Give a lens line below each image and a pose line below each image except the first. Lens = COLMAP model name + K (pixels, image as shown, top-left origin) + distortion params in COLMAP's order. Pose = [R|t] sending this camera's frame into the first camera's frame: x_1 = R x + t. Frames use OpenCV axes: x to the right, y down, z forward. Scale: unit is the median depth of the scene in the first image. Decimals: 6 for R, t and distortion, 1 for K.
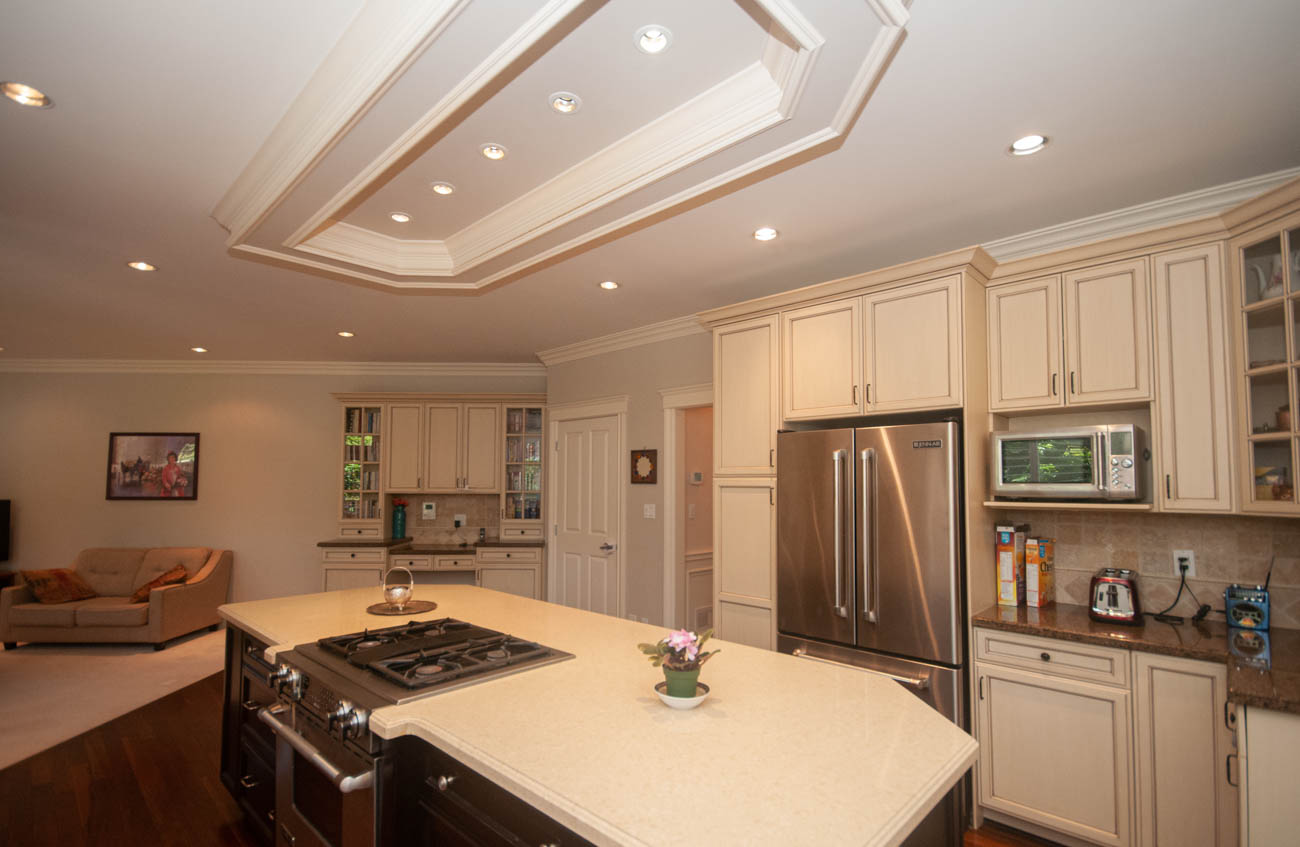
lens RADIAL K [[570.4, 0, 664.0], [0, 570.4, 456.1], [0, 0, 1]] dist [-0.001518, -0.000251]
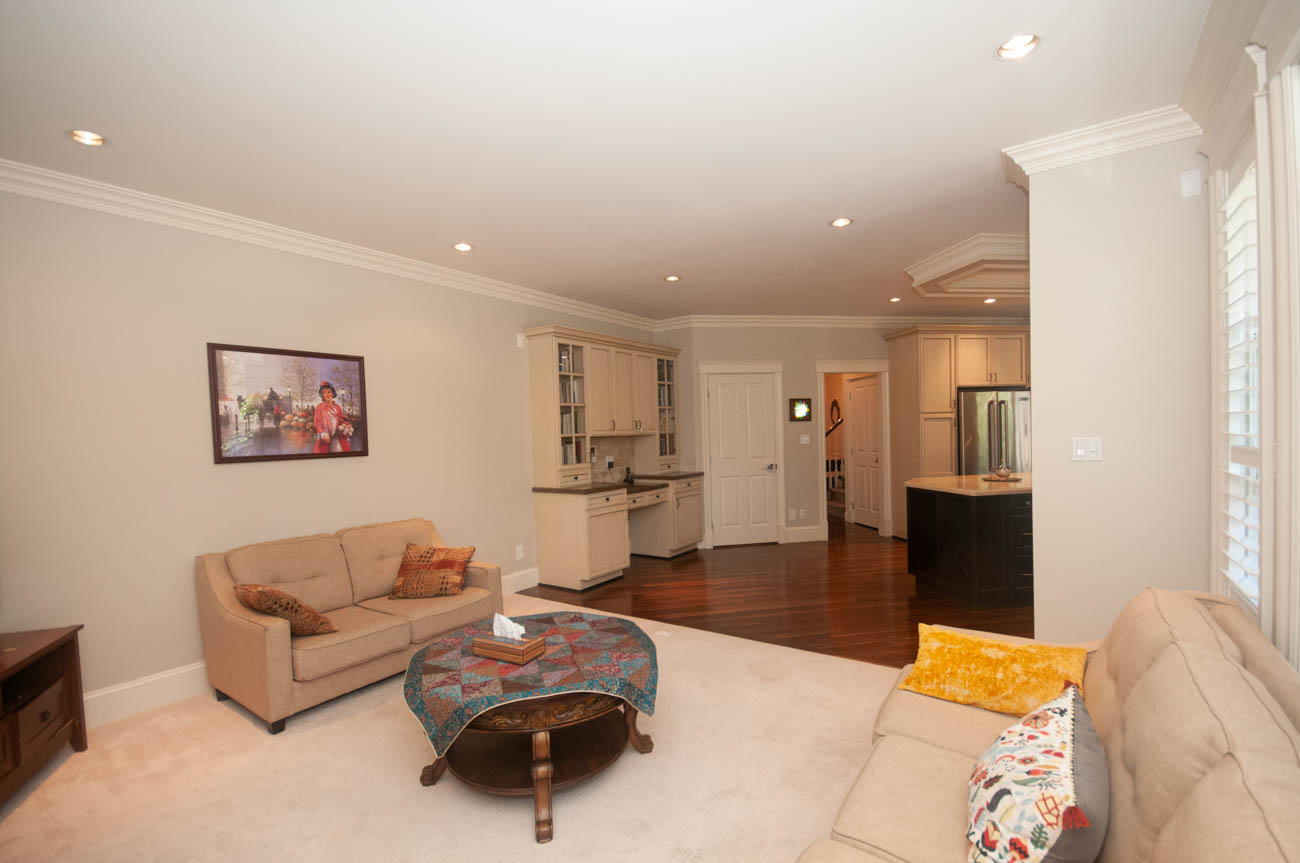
lens RADIAL K [[572.1, 0, 647.5], [0, 572.1, 449.5], [0, 0, 1]] dist [0.021299, -0.017208]
pose [[0.610480, -0.046295, 0.790677, -1.162736], [-0.006785, 0.997948, 0.063669, 0.023750], [-0.792003, -0.044234, 0.608913, 0.317498]]
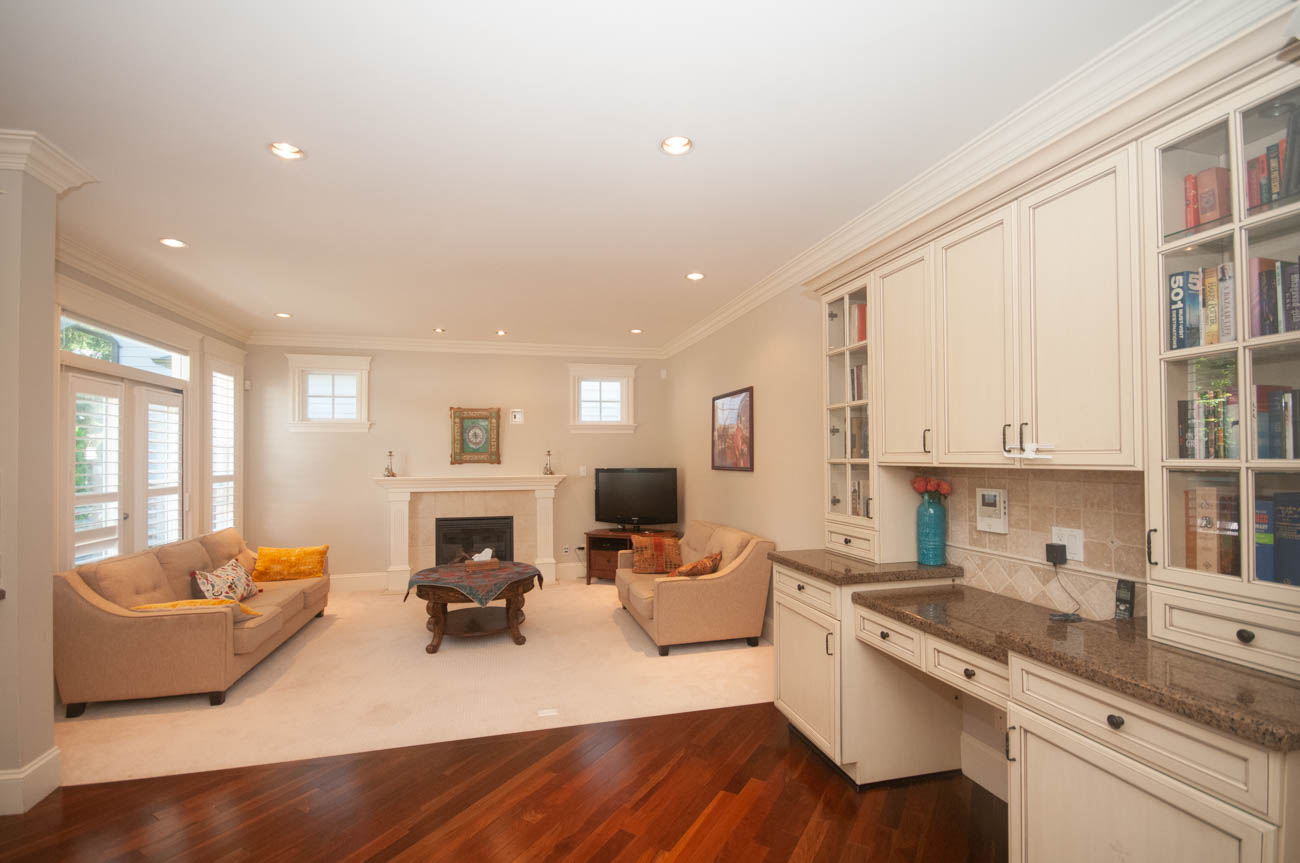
lens RADIAL K [[592.4, 0, 647.3], [0, 592.4, 450.6], [0, 0, 1]] dist [-0.001914, -0.000521]
pose [[0.214065, -0.012226, -0.976743, -0.053595], [0.055928, 0.998435, -0.000241, 0.040446], [0.975217, -0.054575, 0.214413, 0.687026]]
